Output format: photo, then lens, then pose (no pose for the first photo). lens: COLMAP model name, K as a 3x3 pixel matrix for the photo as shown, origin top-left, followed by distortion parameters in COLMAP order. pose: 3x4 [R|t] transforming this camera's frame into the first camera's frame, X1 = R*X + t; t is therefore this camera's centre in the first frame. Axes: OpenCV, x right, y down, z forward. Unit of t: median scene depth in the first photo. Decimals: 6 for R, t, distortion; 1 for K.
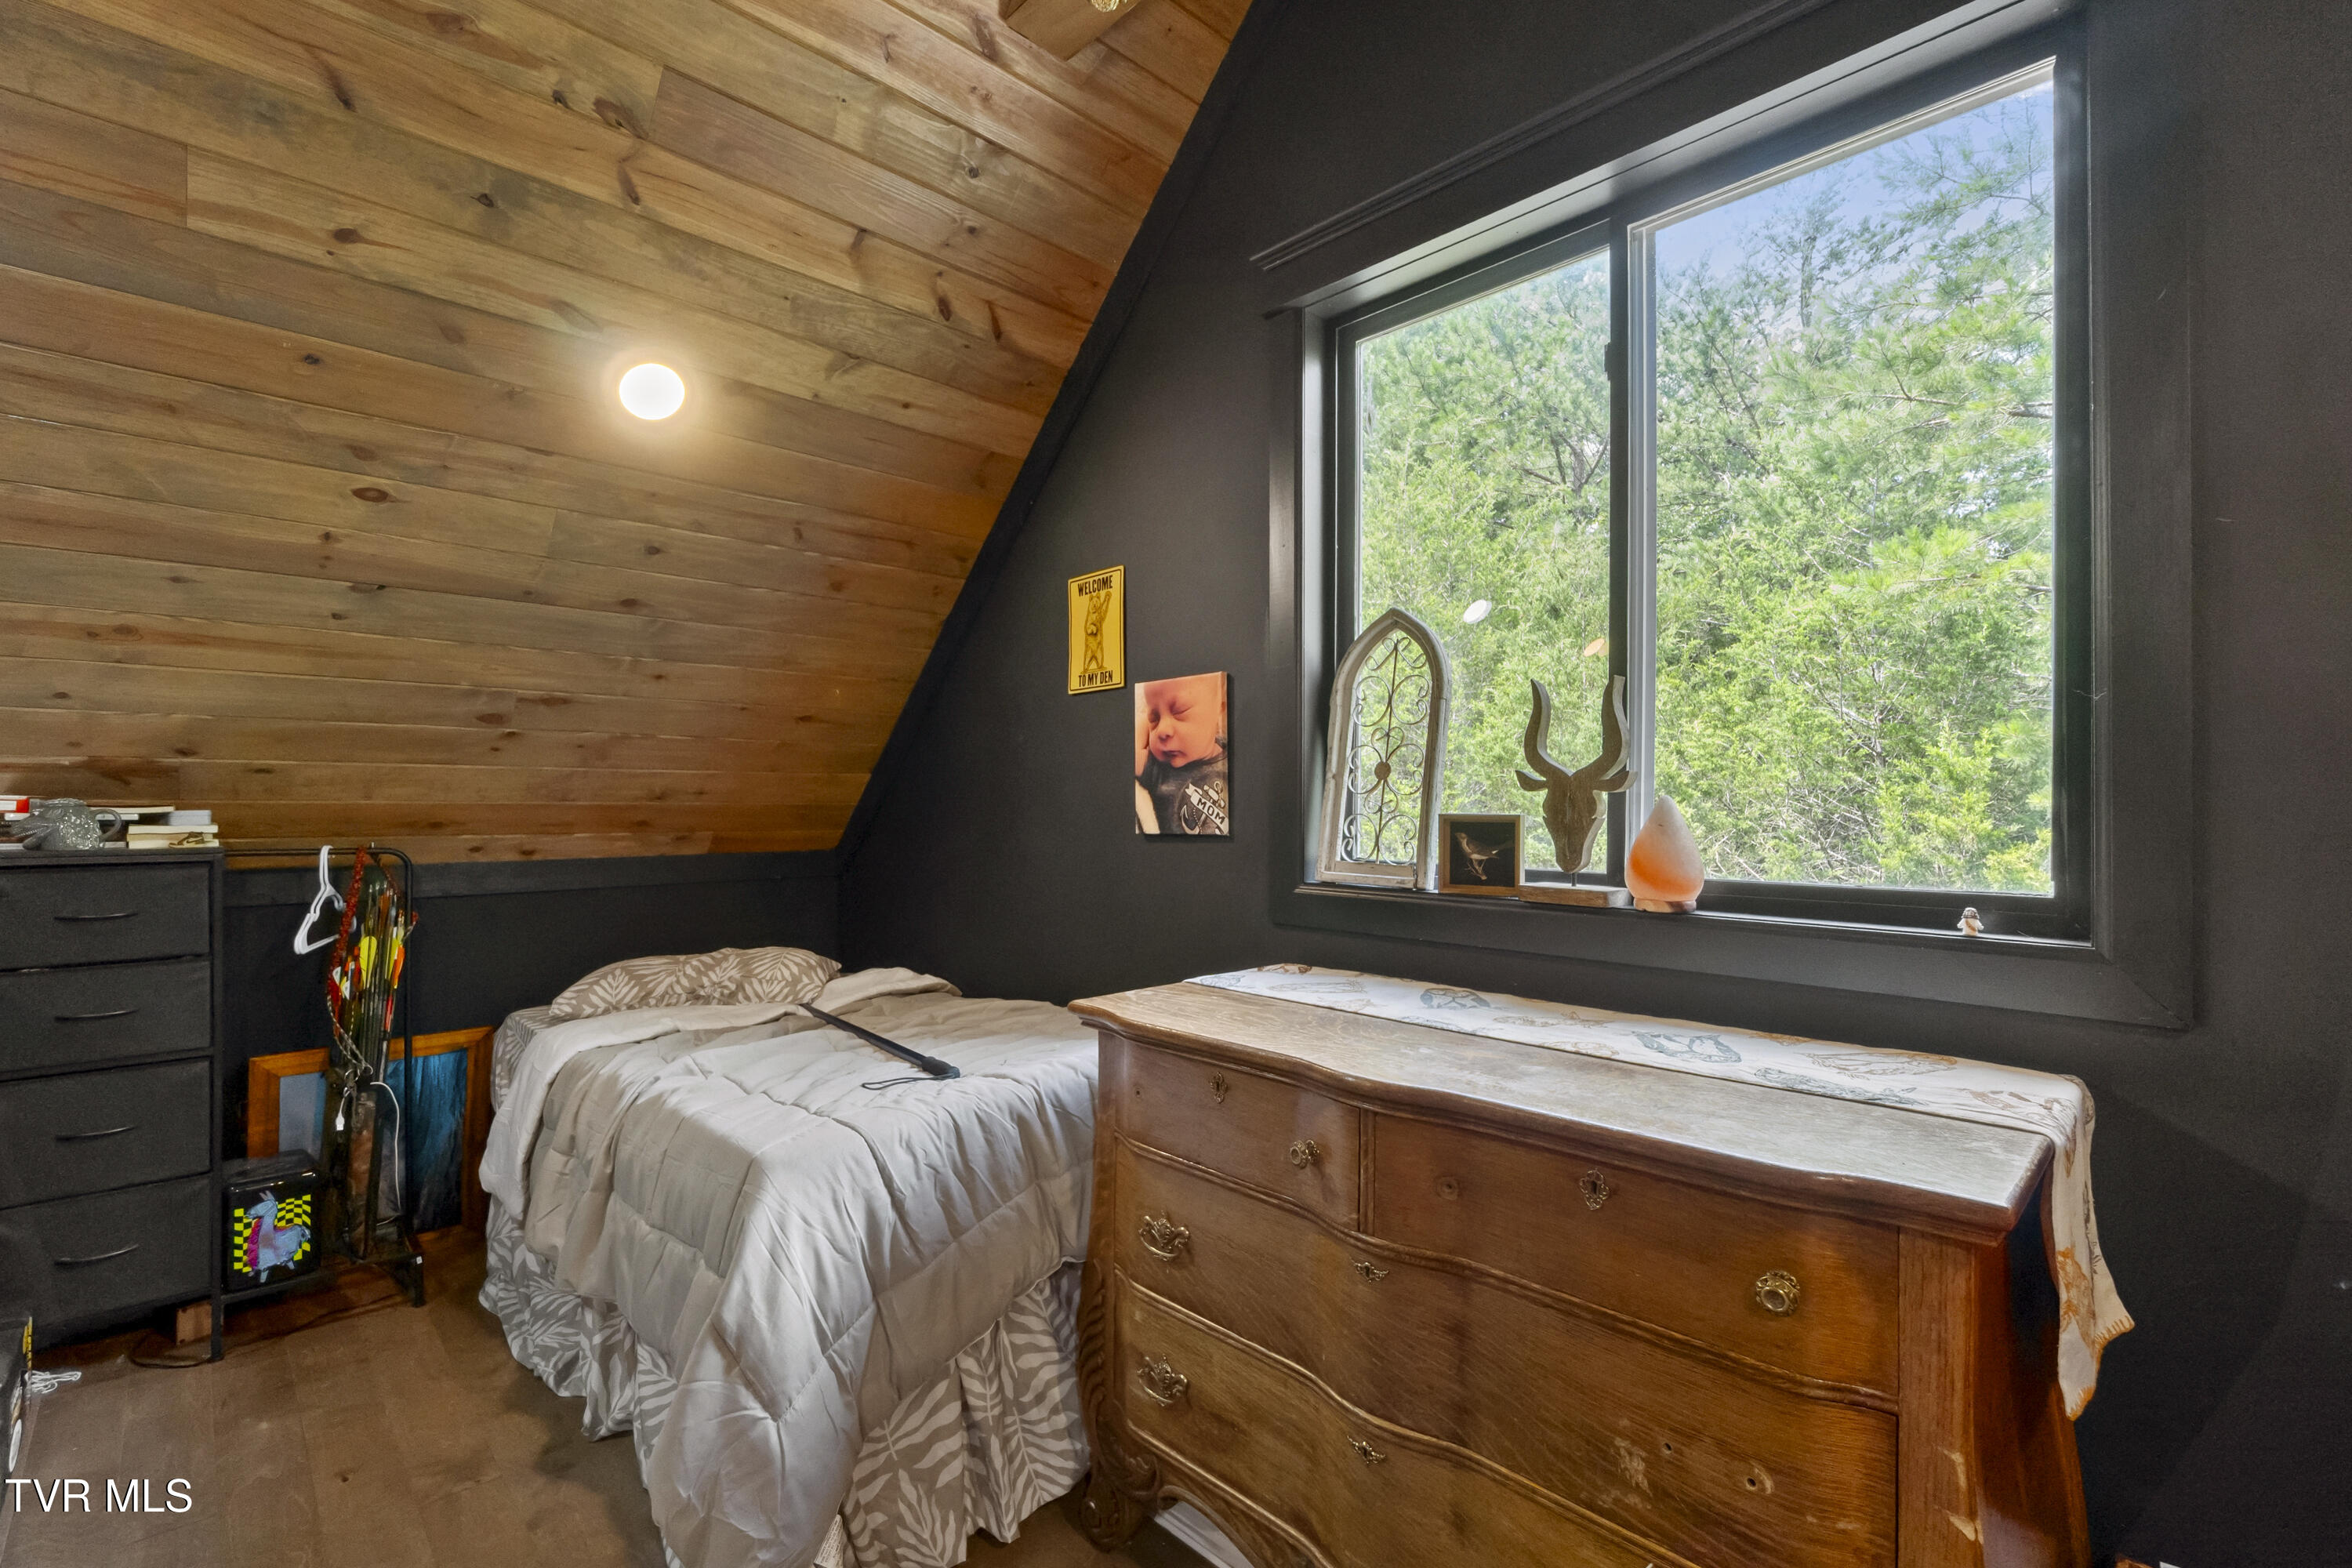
lens RADIAL K [[1041.4, 0, 1173.5], [0, 1041.4, 805.4], [0, 0, 1]] dist [-0.000221, -0.000121]
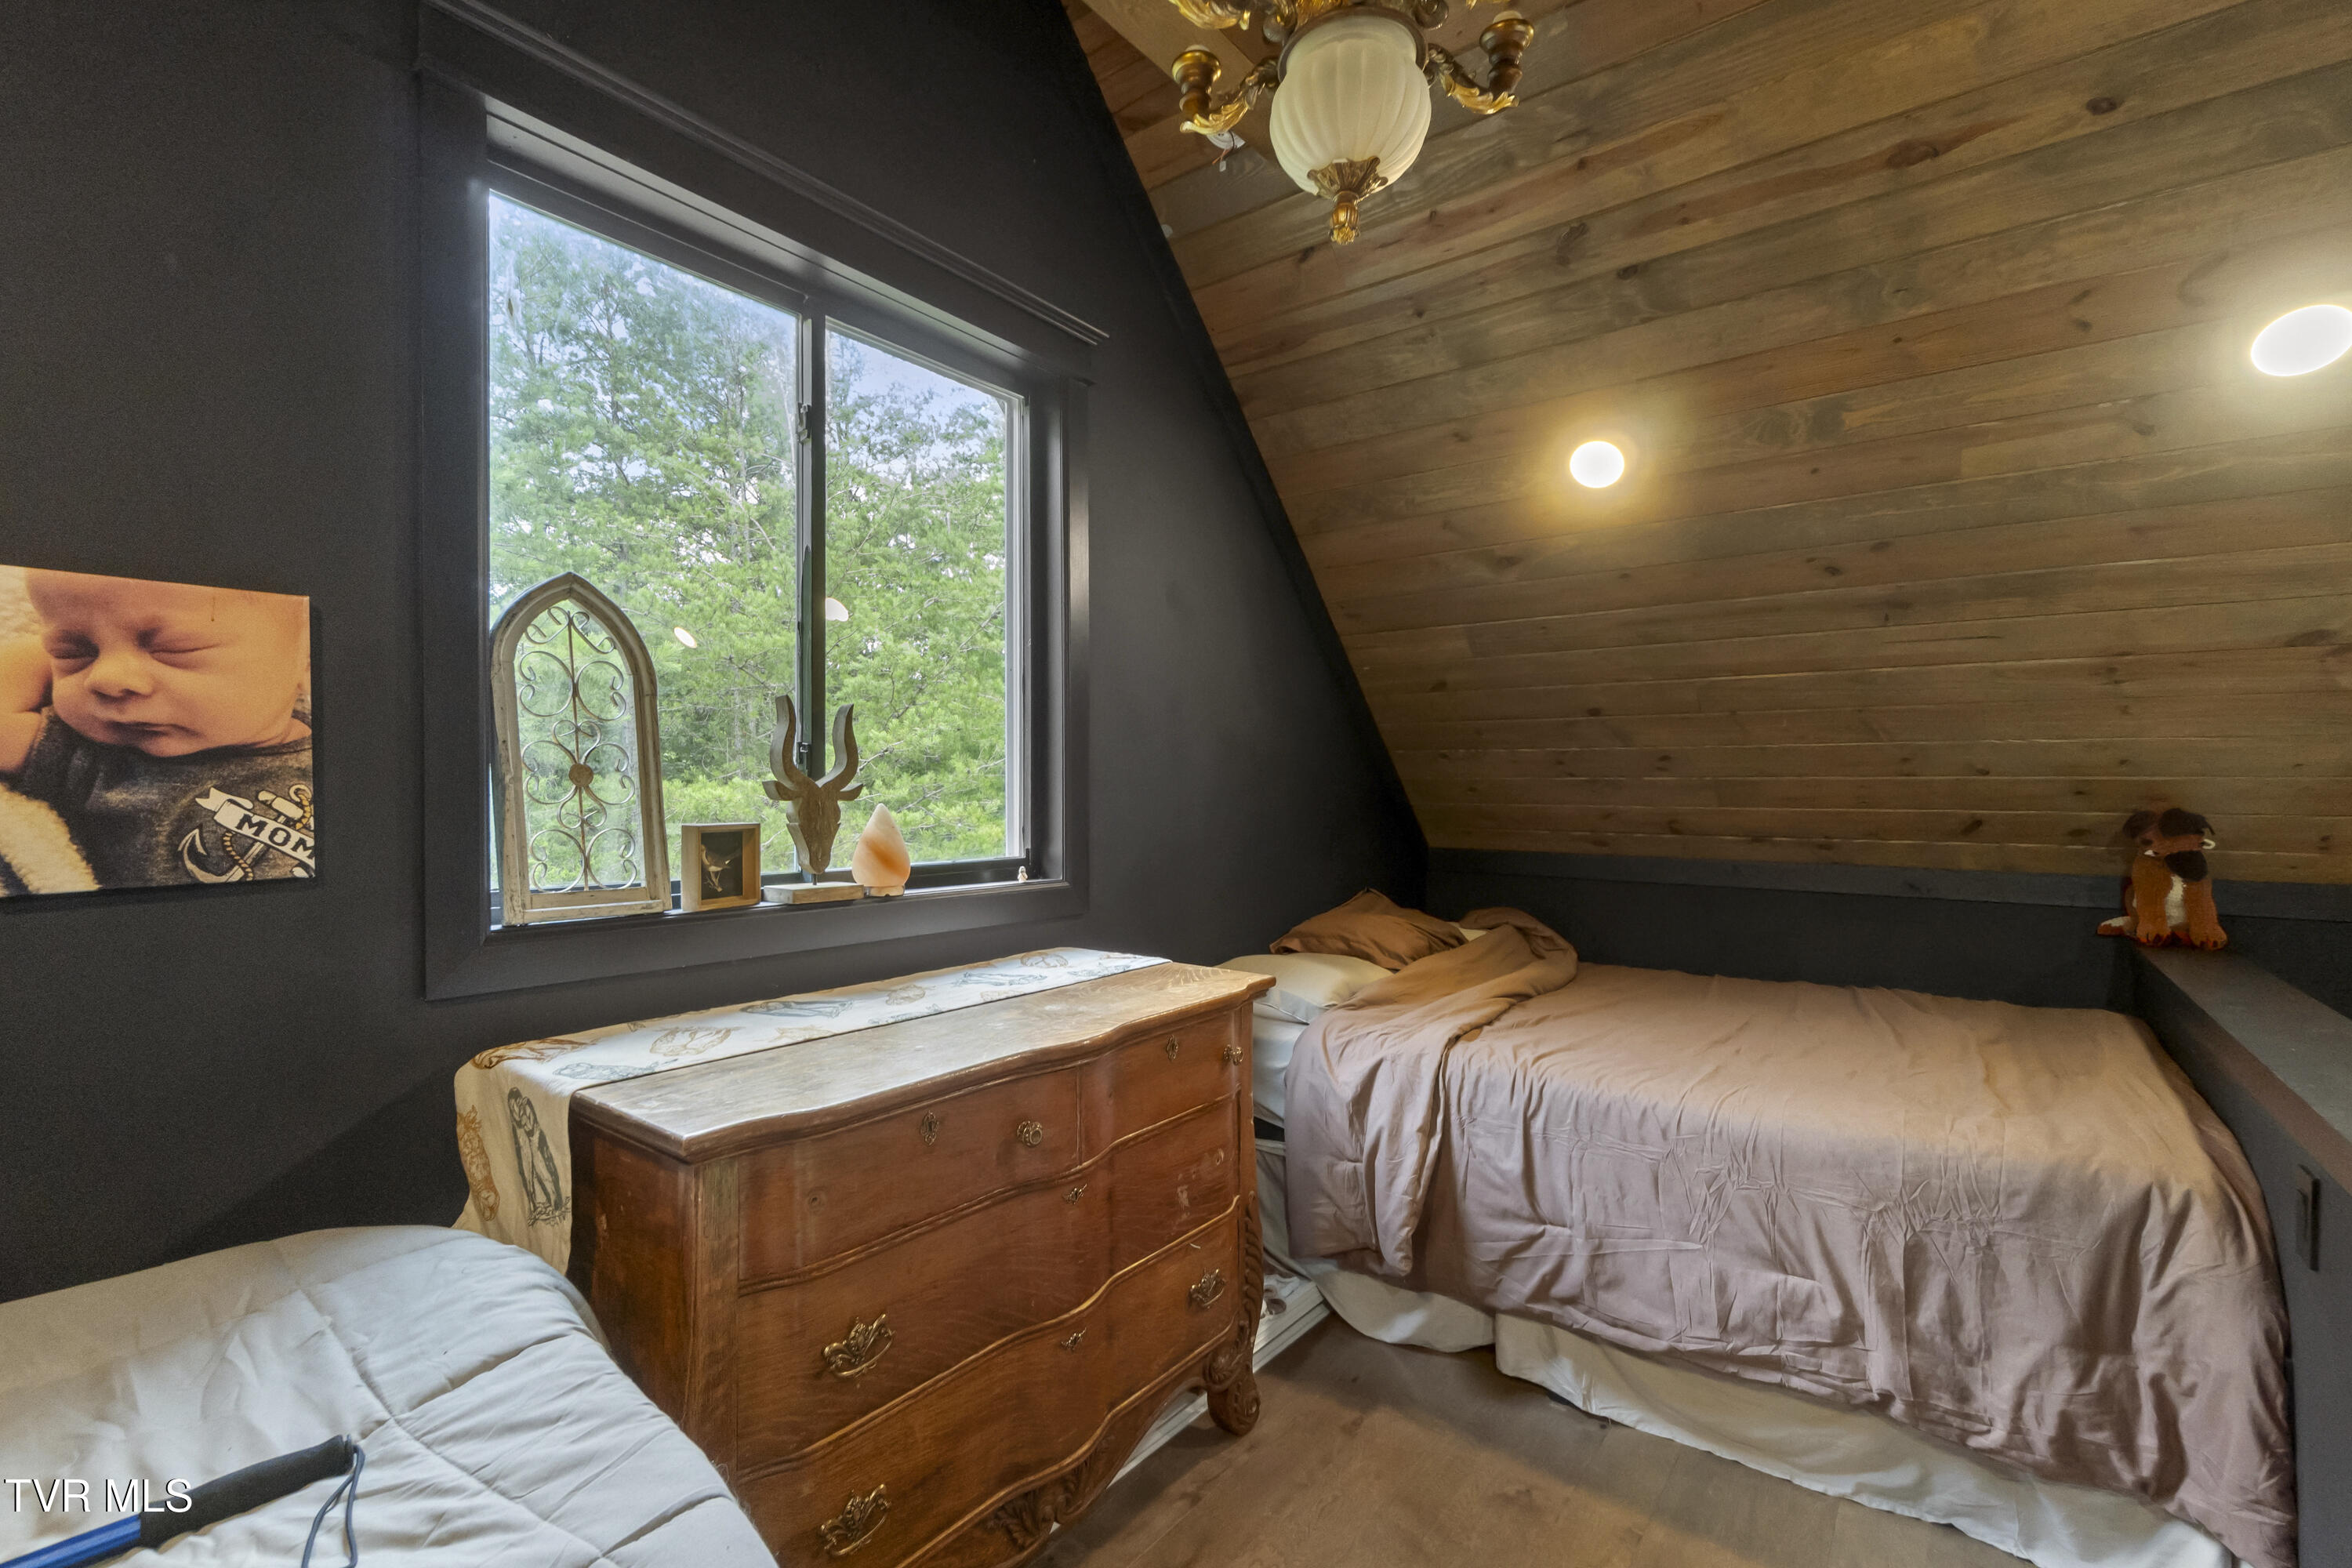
lens RADIAL K [[1039.3, 0, 1176.0], [0, 1039.3, 784.0], [0, 0, 1]] dist [-0.005633, -0.000299]
pose [[-0.150915, -0.001614, 0.988545, -0.652716], [-0.004027, 0.999991, 0.001017, -0.028635], [-0.988539, -0.003828, -0.150920, 0.659010]]
